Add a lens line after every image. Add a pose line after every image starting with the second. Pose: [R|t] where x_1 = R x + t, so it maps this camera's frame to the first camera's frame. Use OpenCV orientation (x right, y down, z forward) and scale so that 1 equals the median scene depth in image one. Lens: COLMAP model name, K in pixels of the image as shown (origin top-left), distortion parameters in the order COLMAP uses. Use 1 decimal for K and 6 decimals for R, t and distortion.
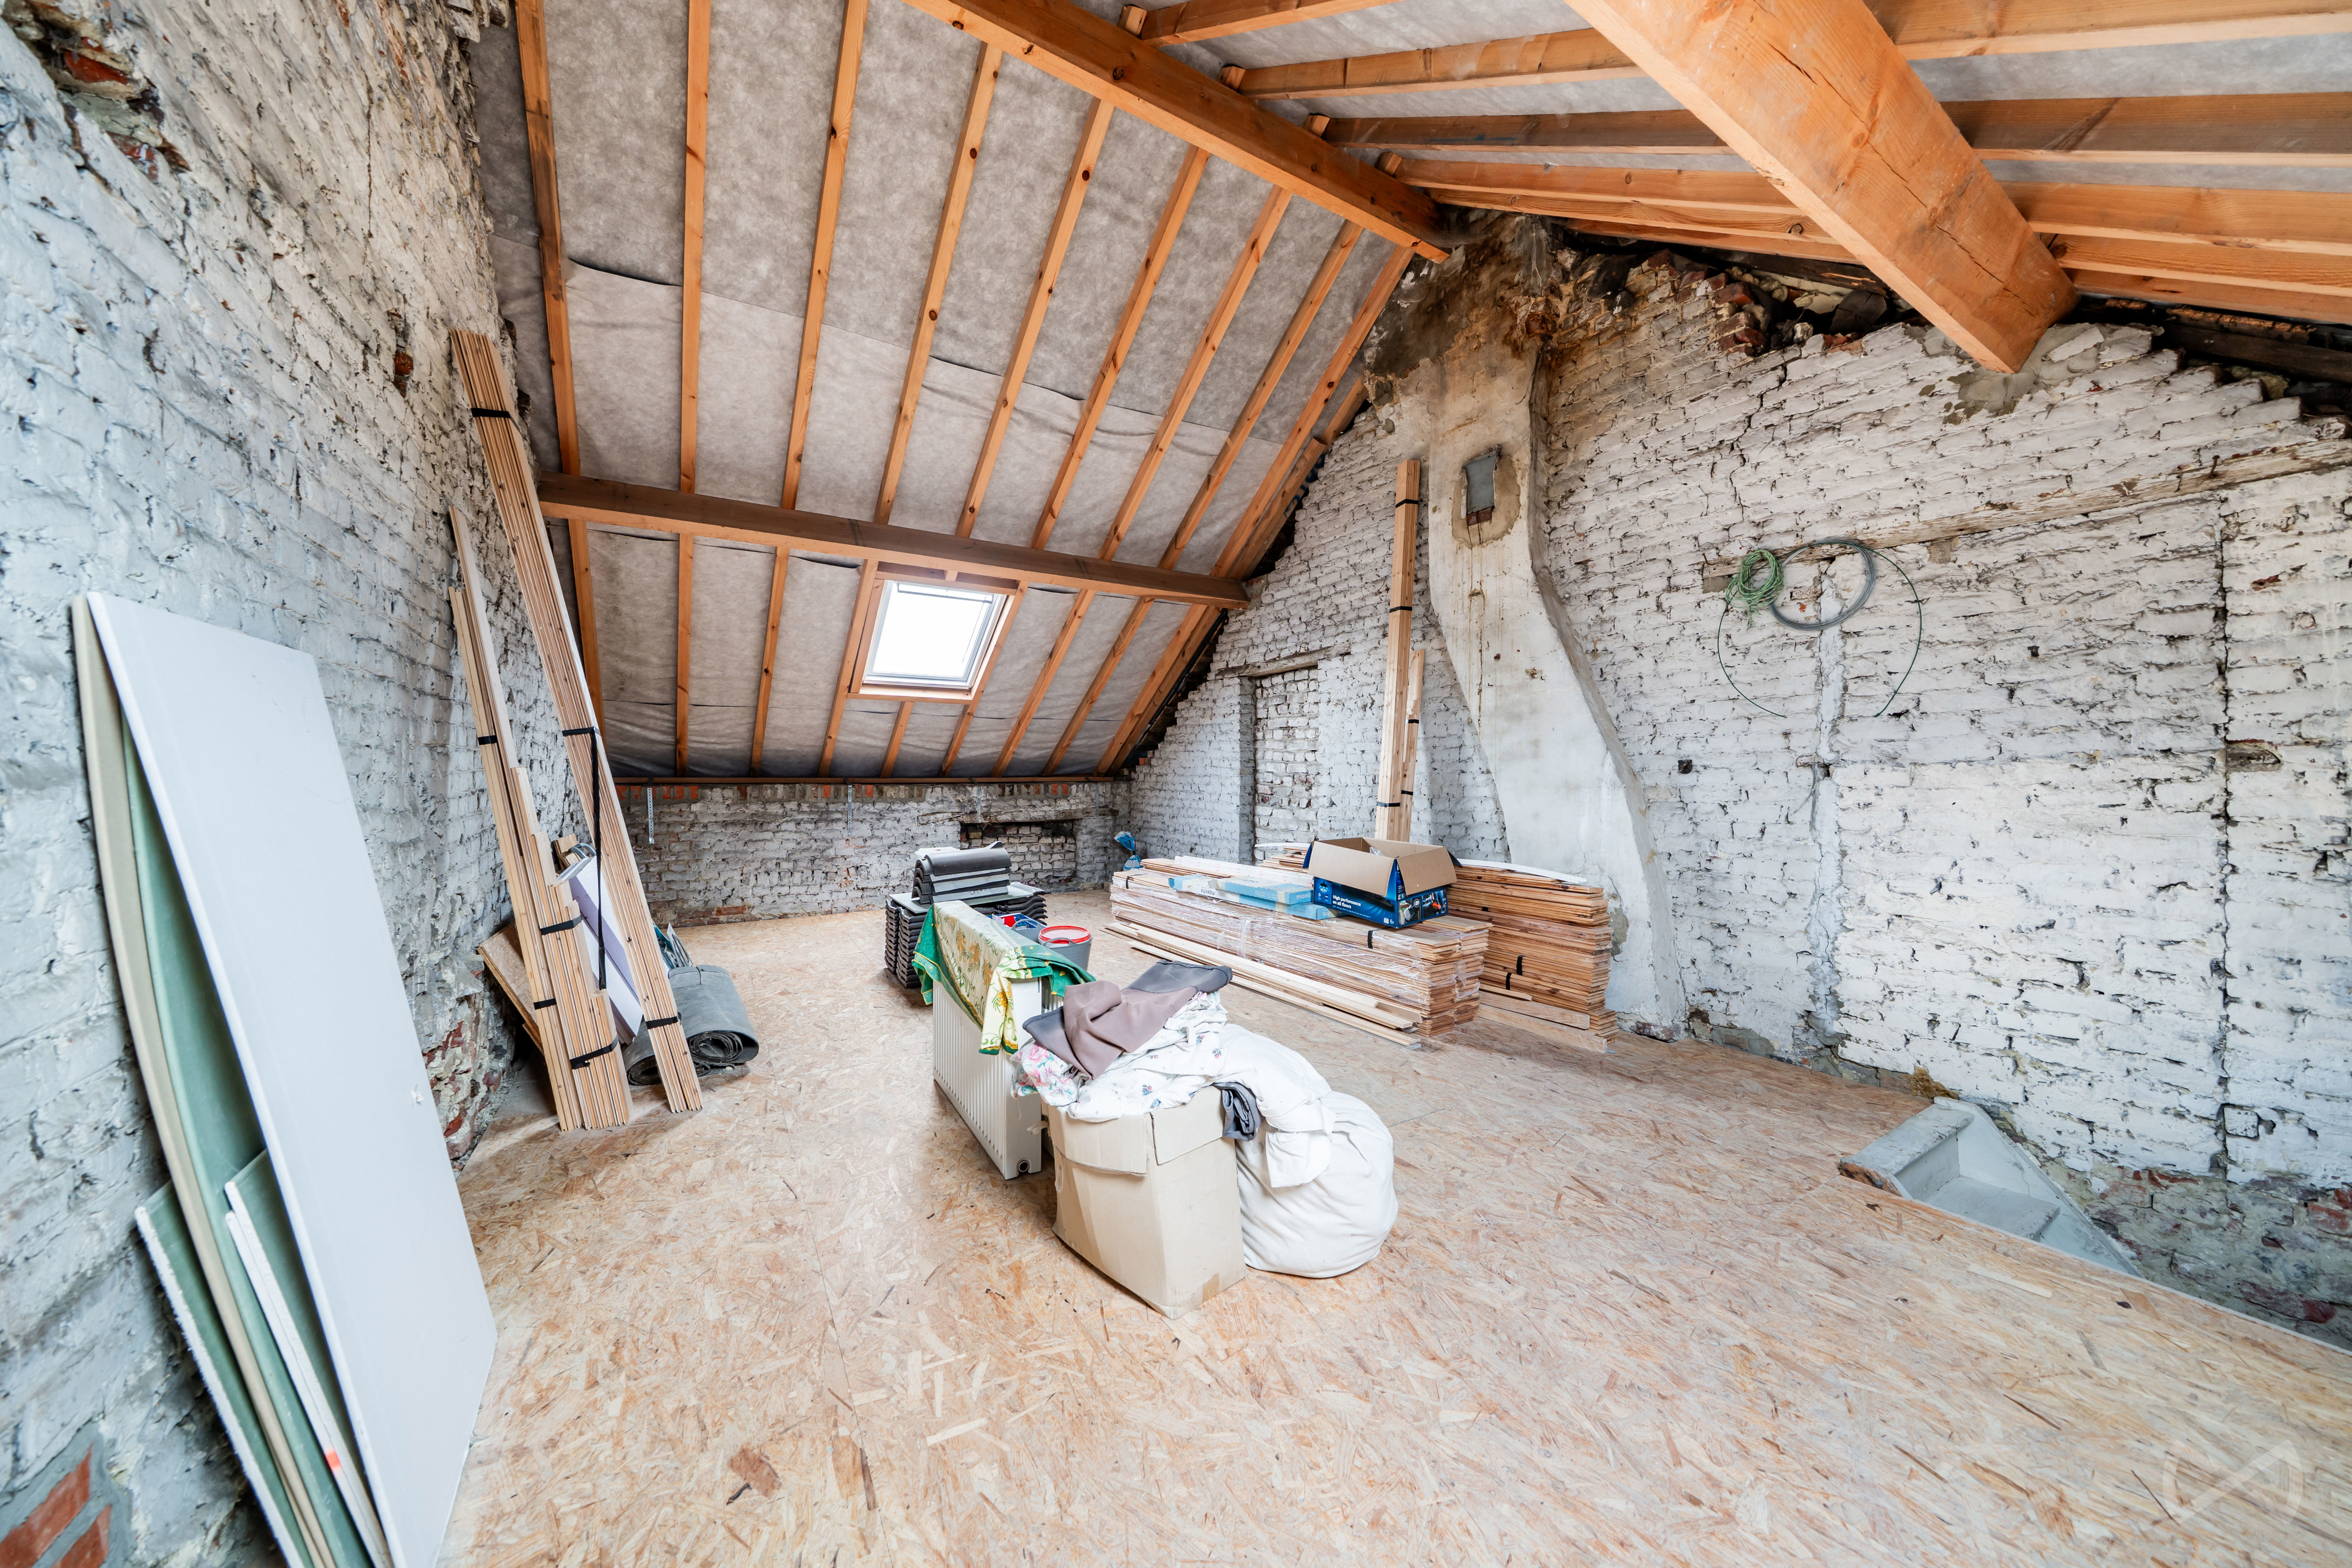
lens RADIAL K [[802.4, 0, 1169.4], [0, 802.4, 784.1], [0, 0, 1]] dist [-0.005779, 0.000215]
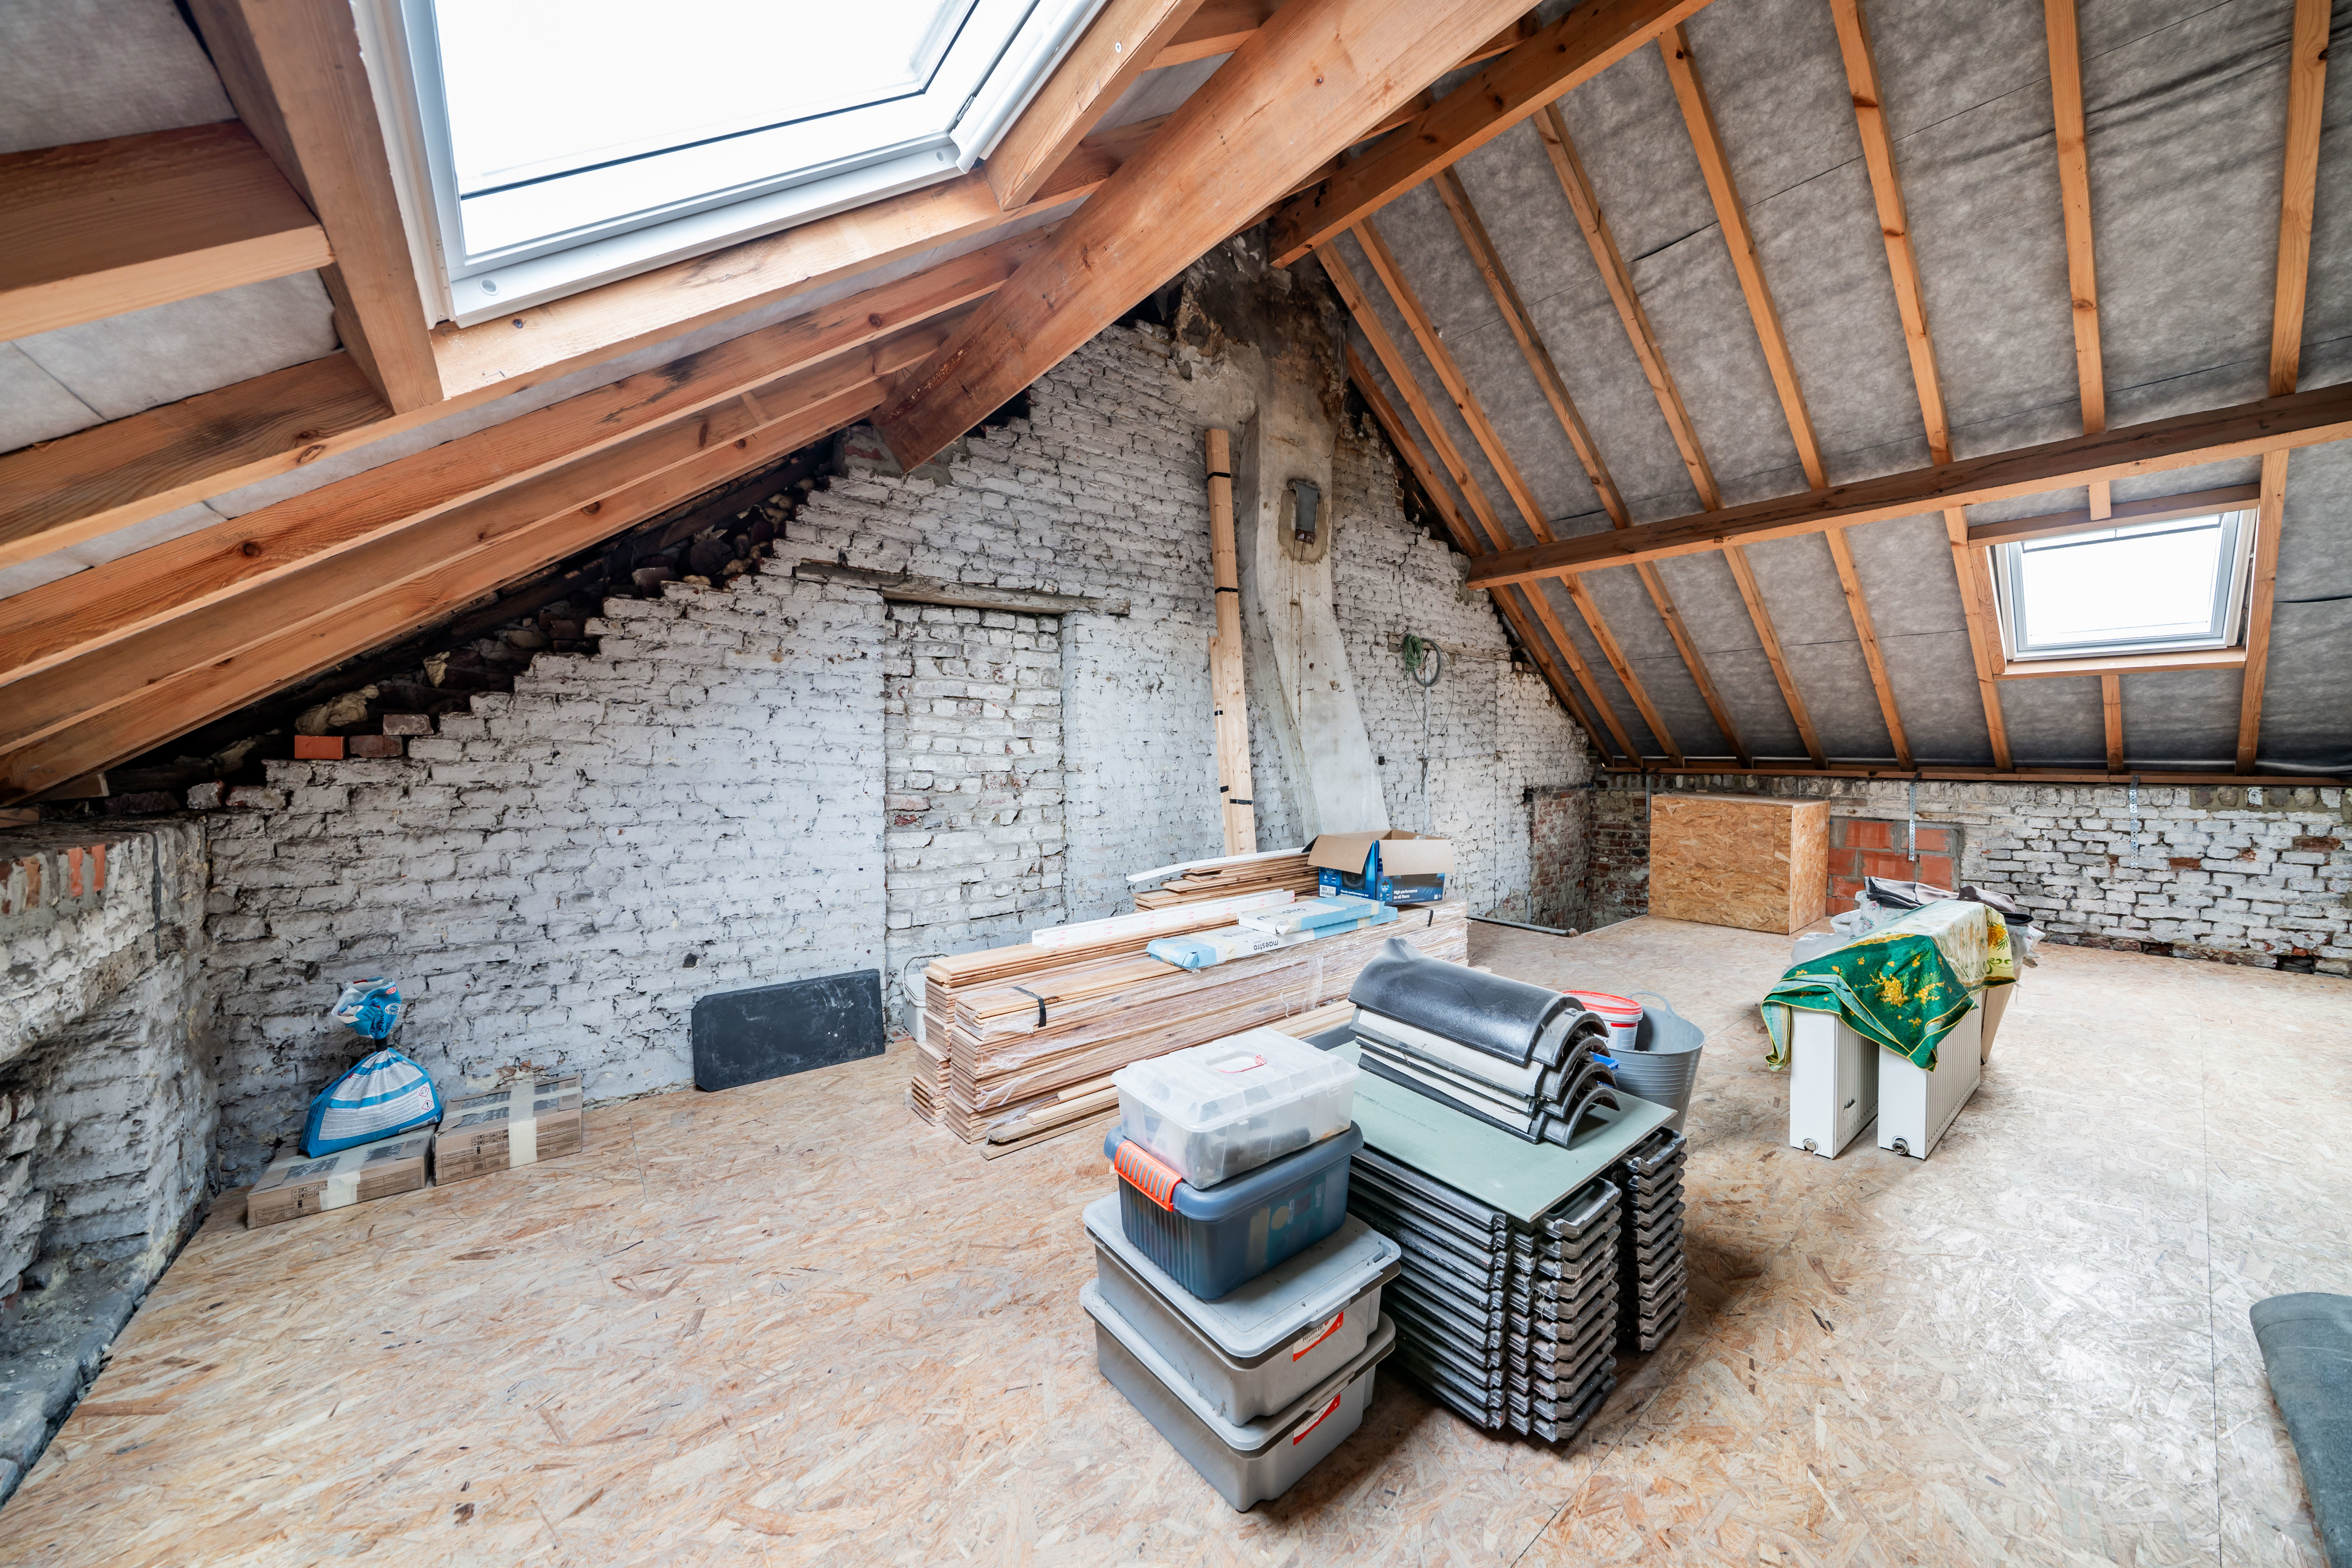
lens RADIAL K [[802.4, 0, 1169.4], [0, 802.4, 784.1], [0, 0, 1]] dist [-0.005779, 0.000215]
pose [[-0.133987, -0.028489, 0.990574, -0.561623], [0.024917, 0.999174, 0.032107, -0.023848], [-0.990670, 0.028984, -0.133166, 1.074505]]
